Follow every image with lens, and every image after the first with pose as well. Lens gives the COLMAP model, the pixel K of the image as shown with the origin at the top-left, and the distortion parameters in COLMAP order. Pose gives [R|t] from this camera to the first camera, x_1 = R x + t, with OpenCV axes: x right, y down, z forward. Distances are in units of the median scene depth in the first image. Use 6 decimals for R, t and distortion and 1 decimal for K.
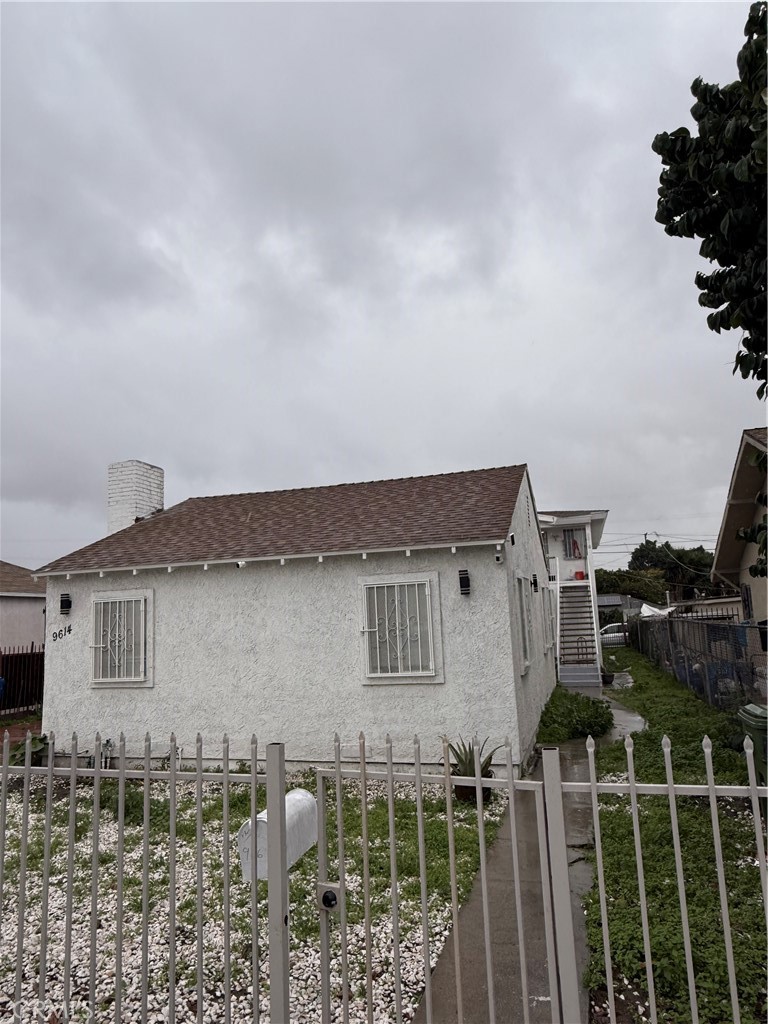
lens RADIAL K [[689.1, 0, 384.0], [0, 689.1, 512.0], [0, 0, 1]] dist [-0.000882, -0.000227]
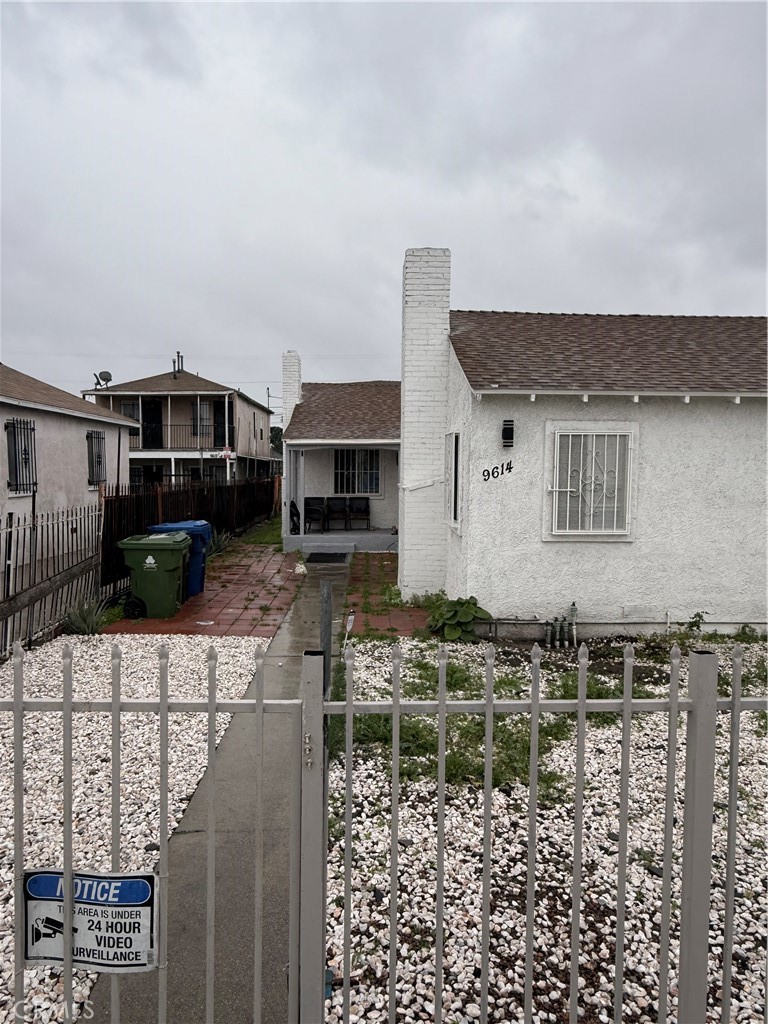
lens RADIAL K [[756.1, 0, 384.0], [0, 756.1, 512.0], [0, 0, 1]] dist [-0.004941, -0.000950]
pose [[0.954255, 0.031821, 0.297295, -0.859596], [-0.091659, 0.977579, 0.189571, 0.073358], [-0.284597, -0.208149, 0.935777, 0.239352]]
